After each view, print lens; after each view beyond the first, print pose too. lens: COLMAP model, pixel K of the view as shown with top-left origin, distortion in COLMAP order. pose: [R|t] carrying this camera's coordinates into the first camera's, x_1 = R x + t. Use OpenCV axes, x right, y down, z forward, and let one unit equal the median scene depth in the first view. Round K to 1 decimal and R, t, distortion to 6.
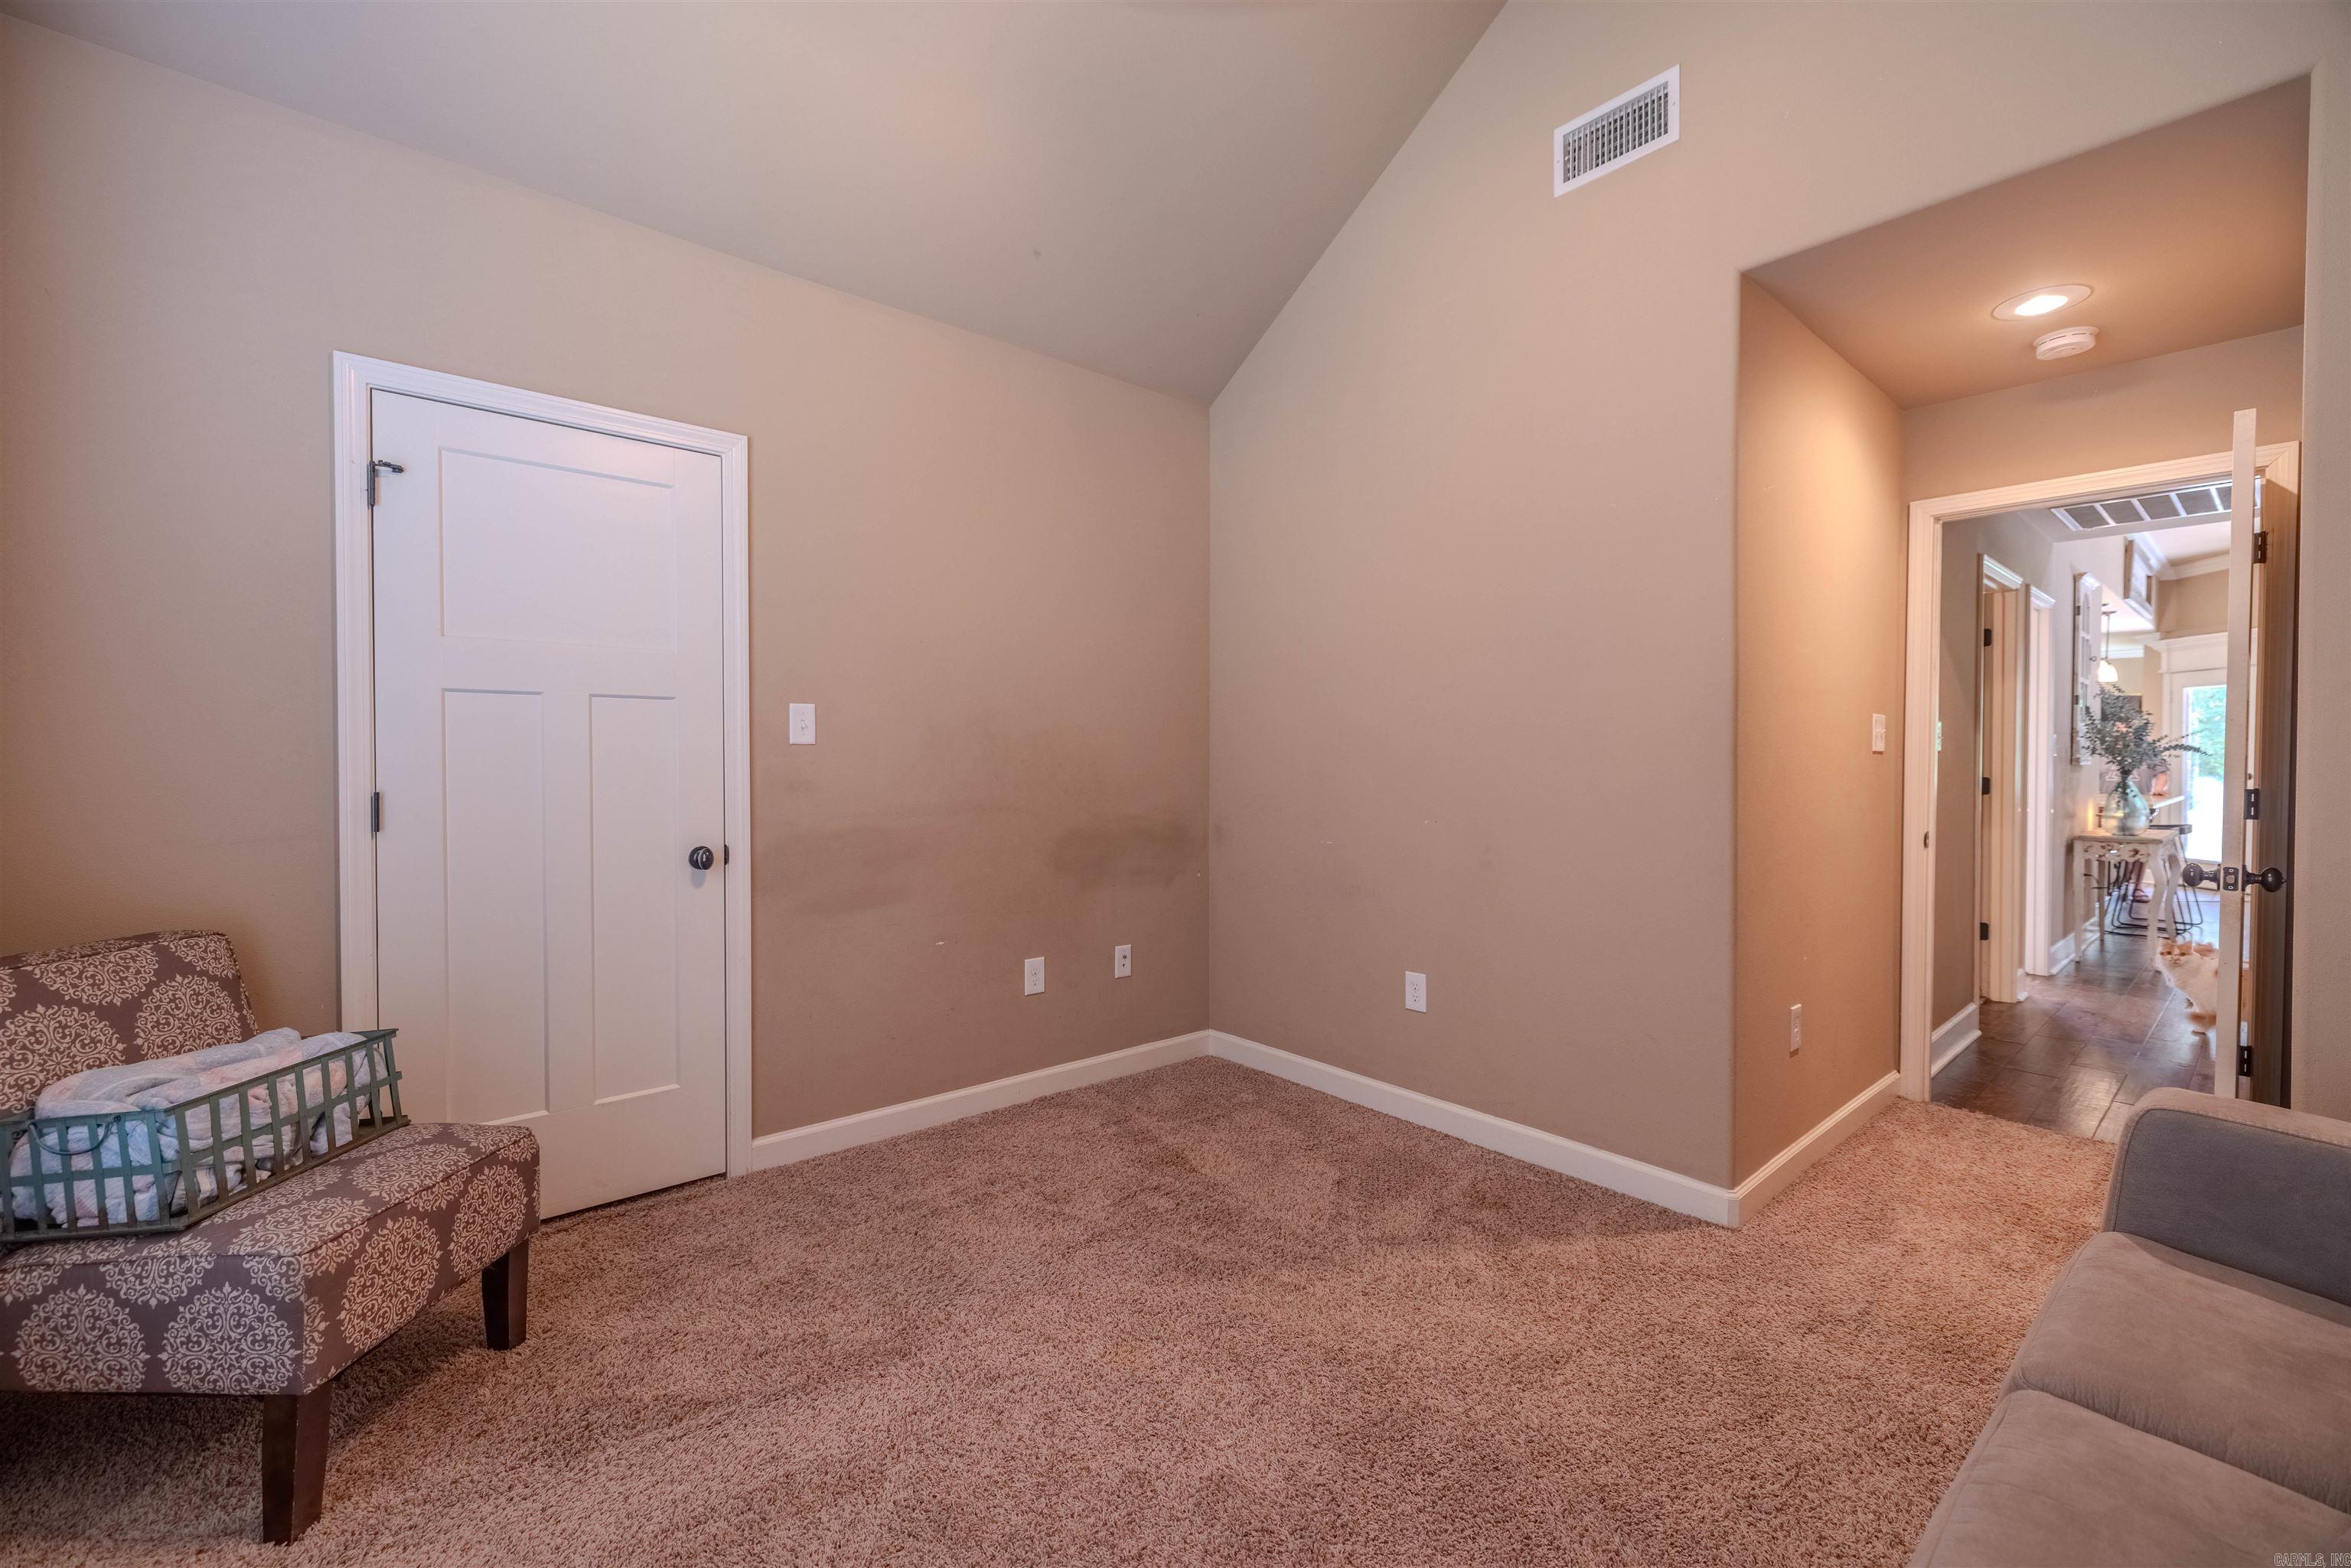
lens RADIAL K [[977.5, 0, 1174.0], [0, 977.5, 774.3], [0, 0, 1]] dist [-0.000587, 0.000004]
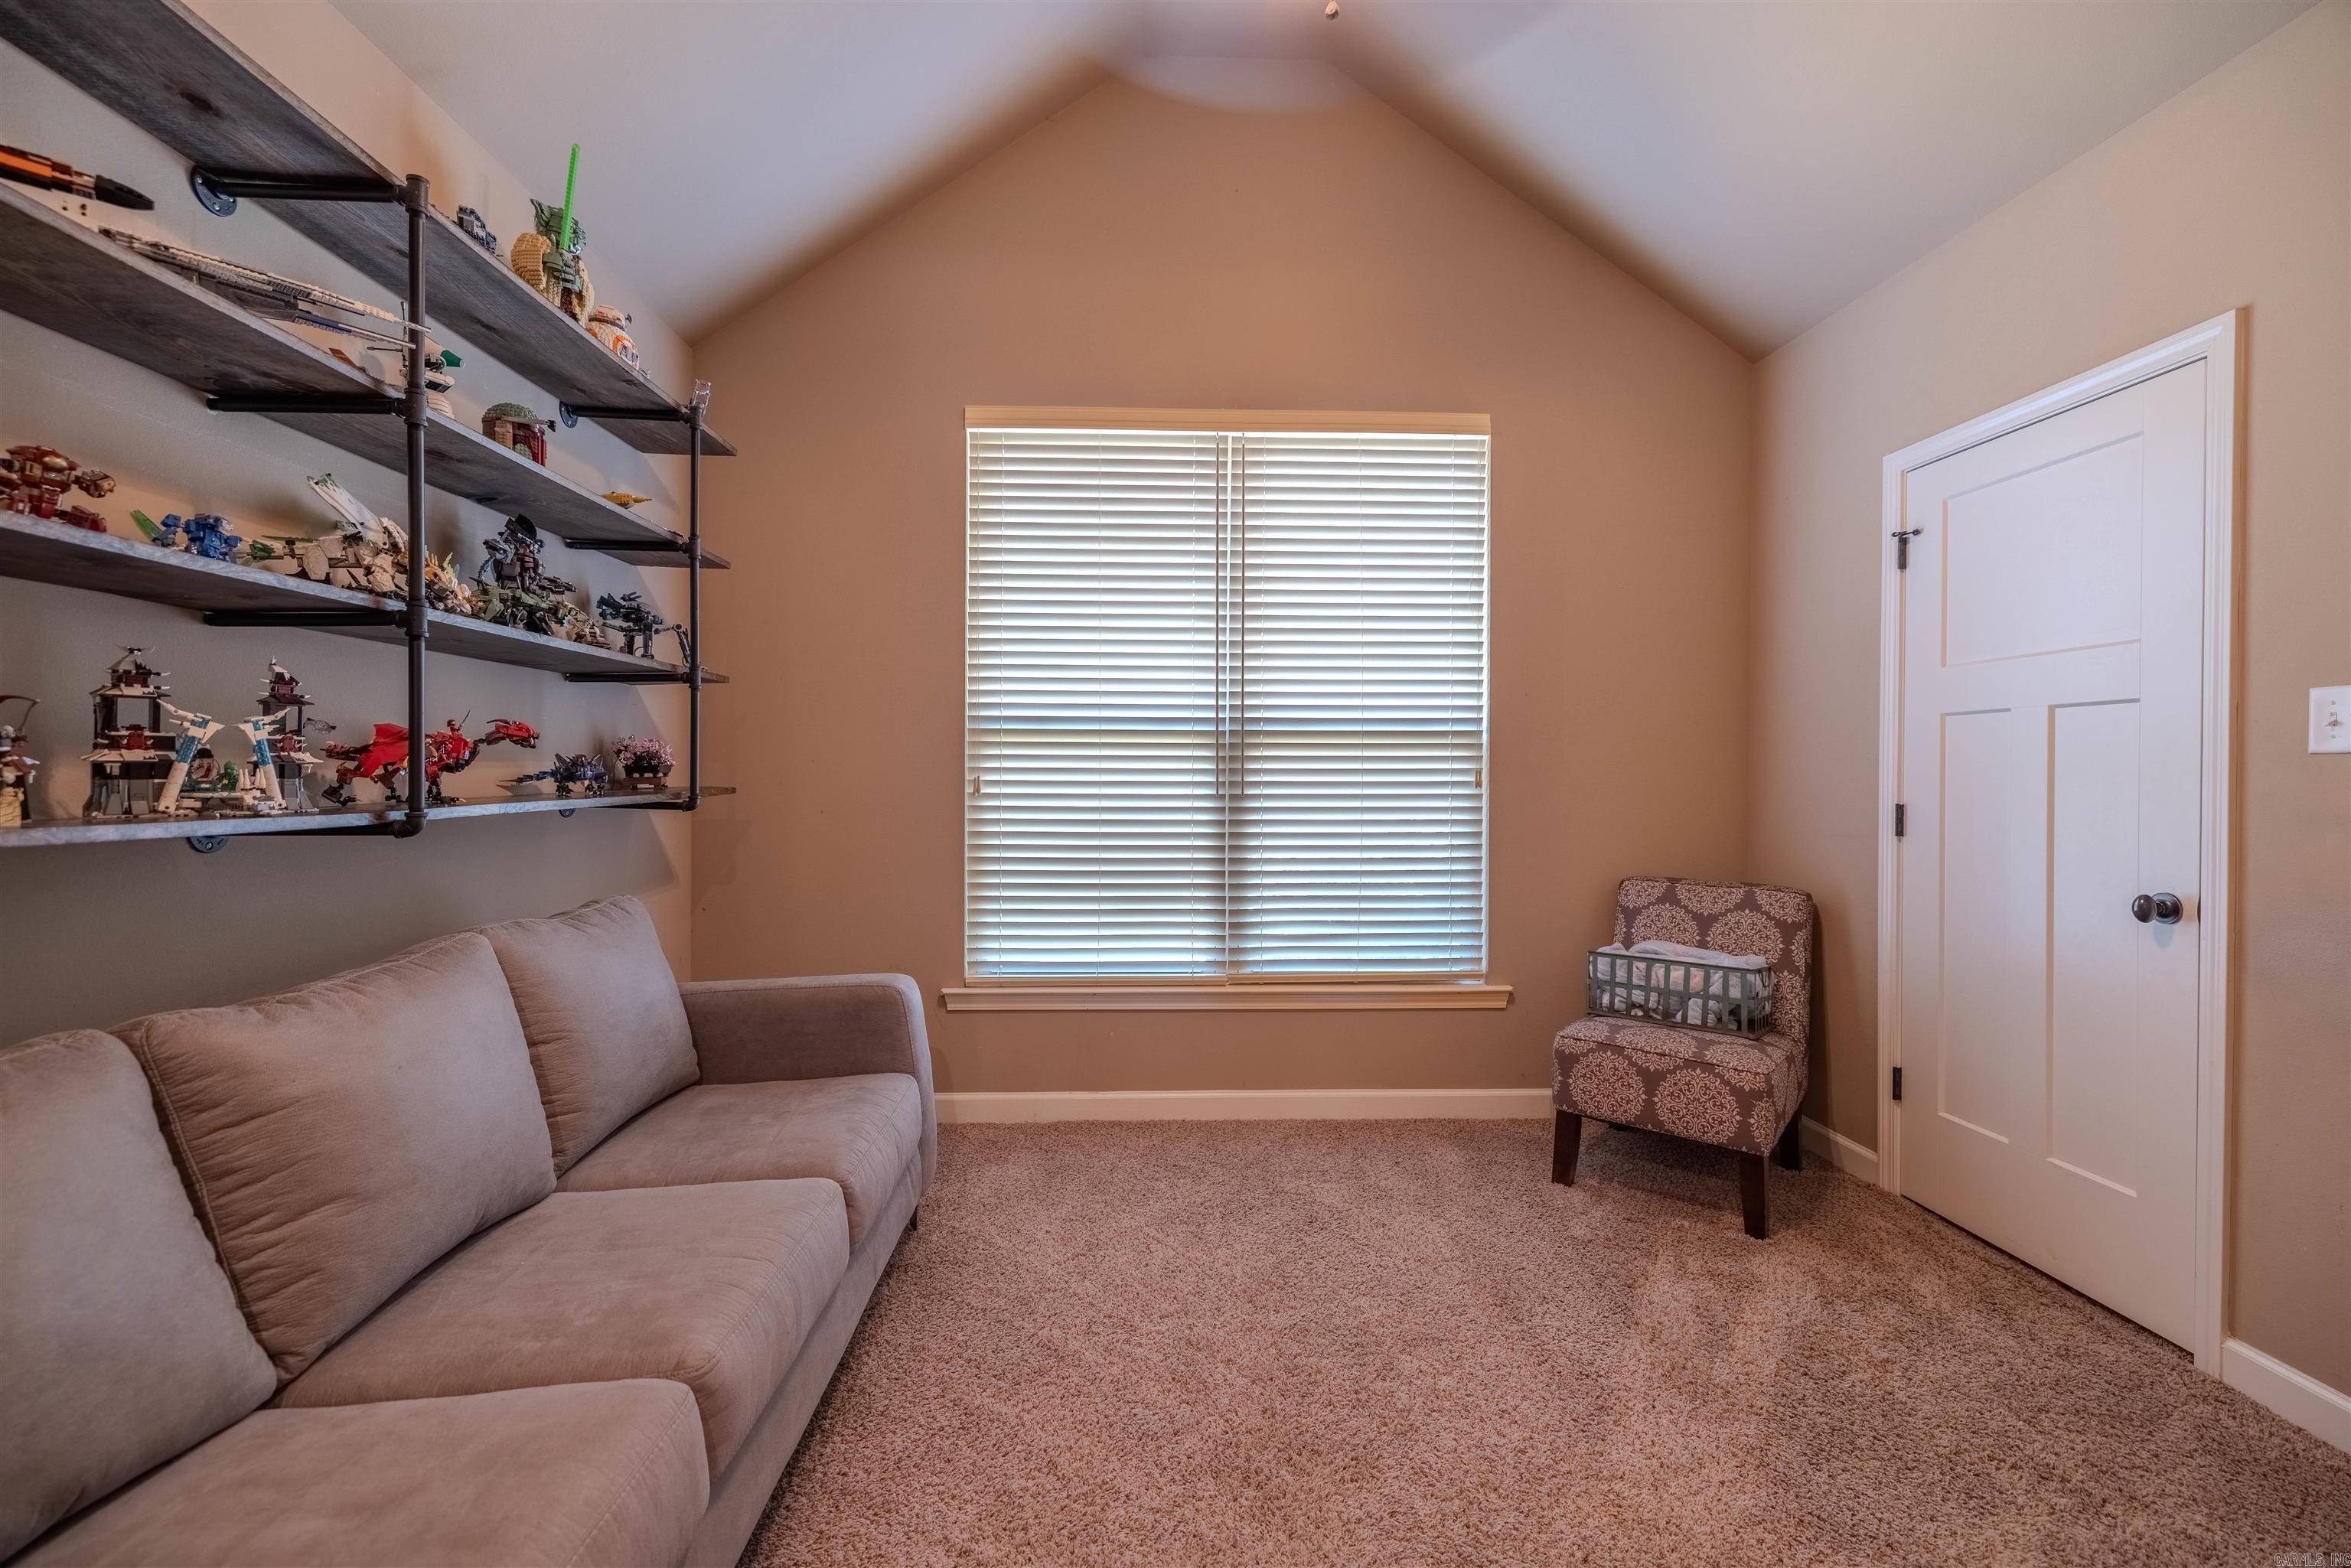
lens RADIAL K [[977.5, 0, 1177.1], [0, 977.5, 781.1], [0, 0, 1]] dist [-0.000587, 0.000004]
pose [[-0.626545, 0.000218, -0.779385, 0.695816], [-0.018859, 0.999703, 0.015440, -0.011767], [0.779157, 0.024372, -0.626355, 1.059906]]
